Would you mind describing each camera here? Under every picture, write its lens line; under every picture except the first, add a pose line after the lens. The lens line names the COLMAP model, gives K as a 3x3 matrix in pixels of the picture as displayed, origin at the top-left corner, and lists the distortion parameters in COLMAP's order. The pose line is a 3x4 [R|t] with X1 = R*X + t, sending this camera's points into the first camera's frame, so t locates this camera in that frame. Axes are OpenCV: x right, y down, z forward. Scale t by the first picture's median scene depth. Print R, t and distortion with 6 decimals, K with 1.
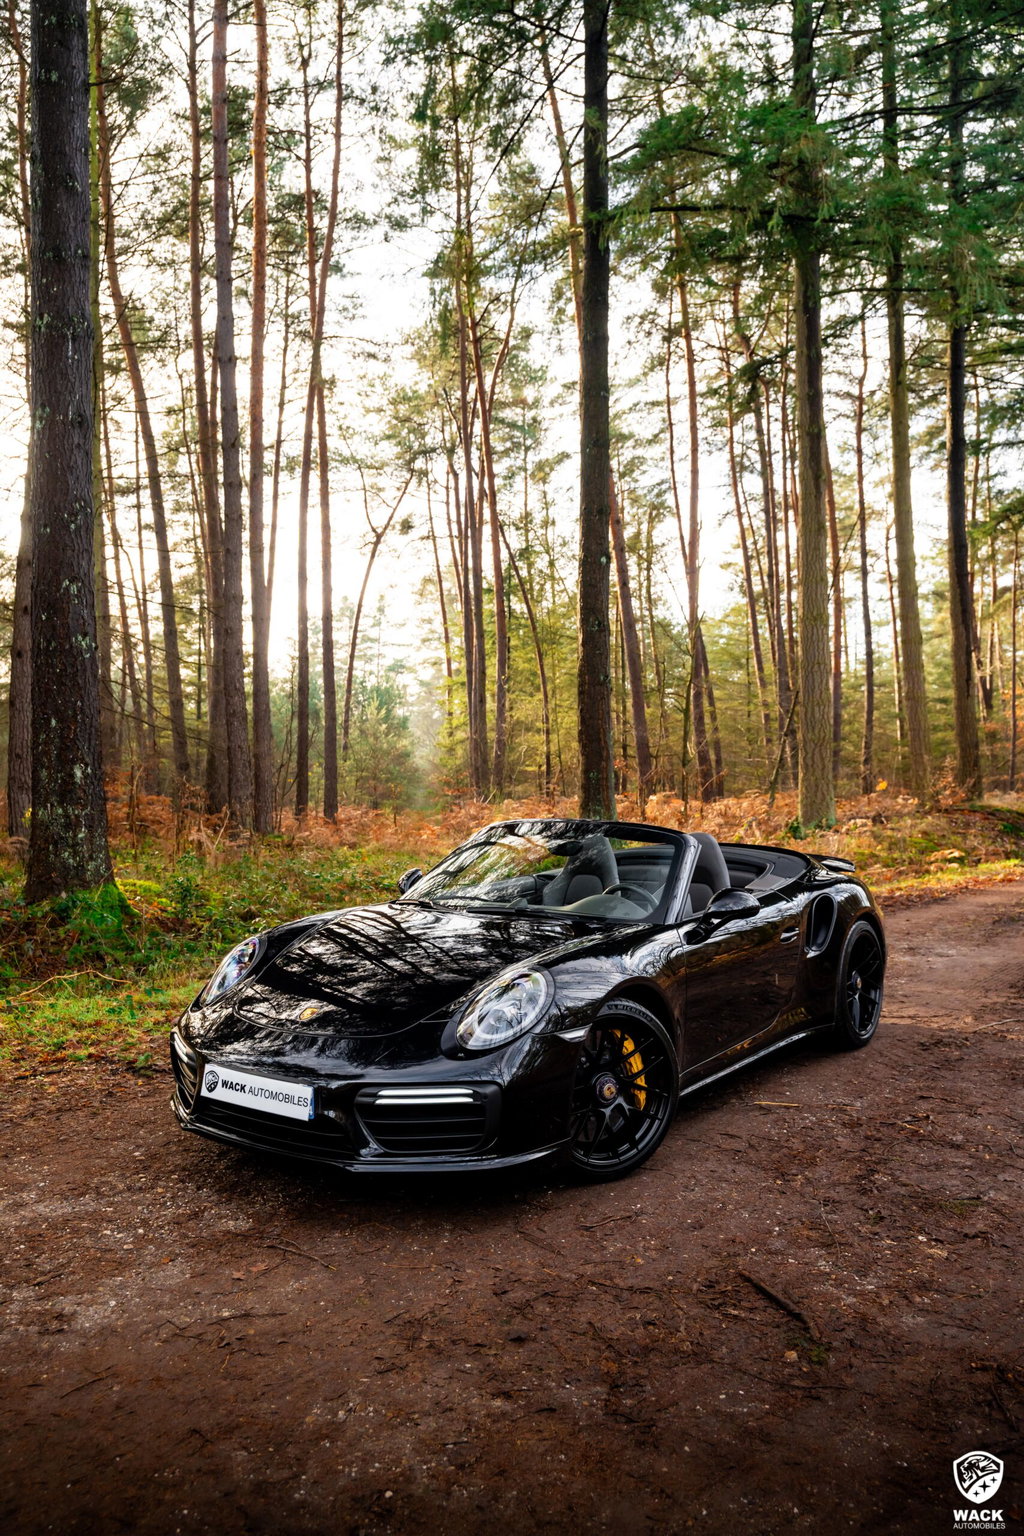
lens RADIAL K [[1241.1, 0, 512.0], [0, 1241.1, 768.0], [0, 0, 1]] dist [-0.009182, -0.002417]
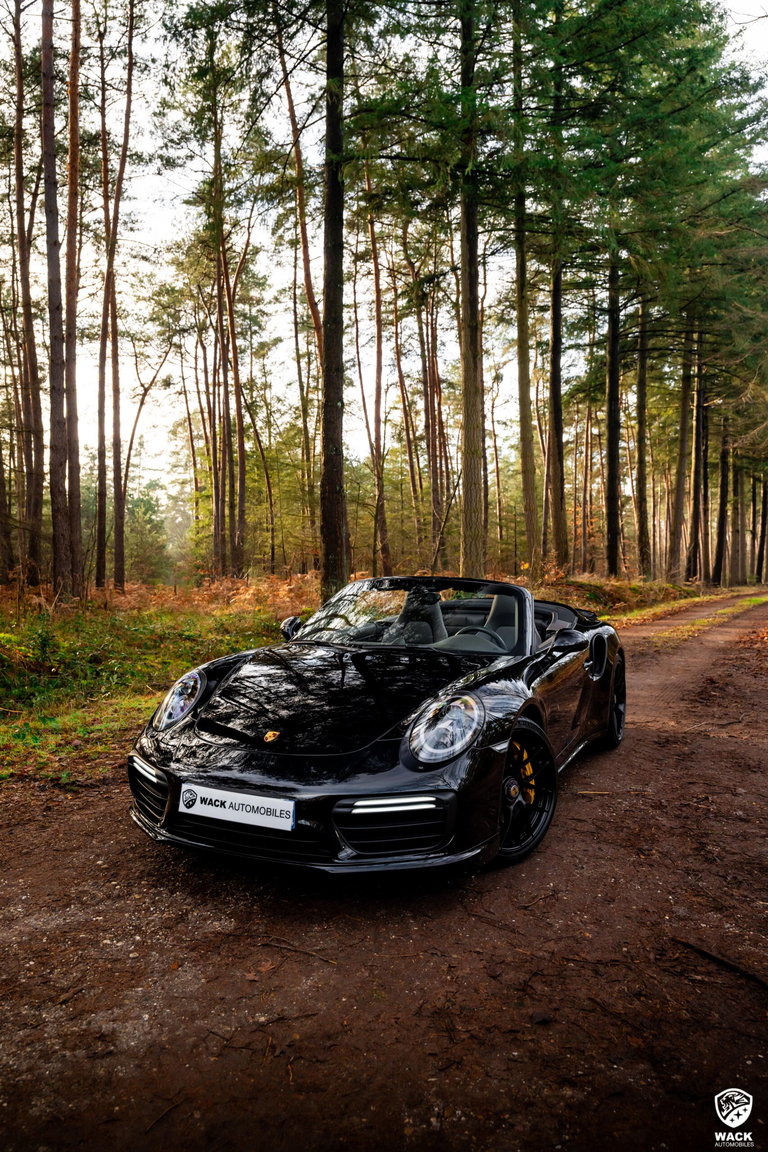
lens RADIAL K [[837.2, 0, 384.0], [0, 837.2, 576.0], [0, 0, 1]] dist [-0.010427, -0.006229]
pose [[0.982596, 0.004097, 0.185709, -0.177203], [-0.007837, 0.999781, 0.019407, 0.028005], [-0.185588, -0.020525, 0.982413, 0.186657]]
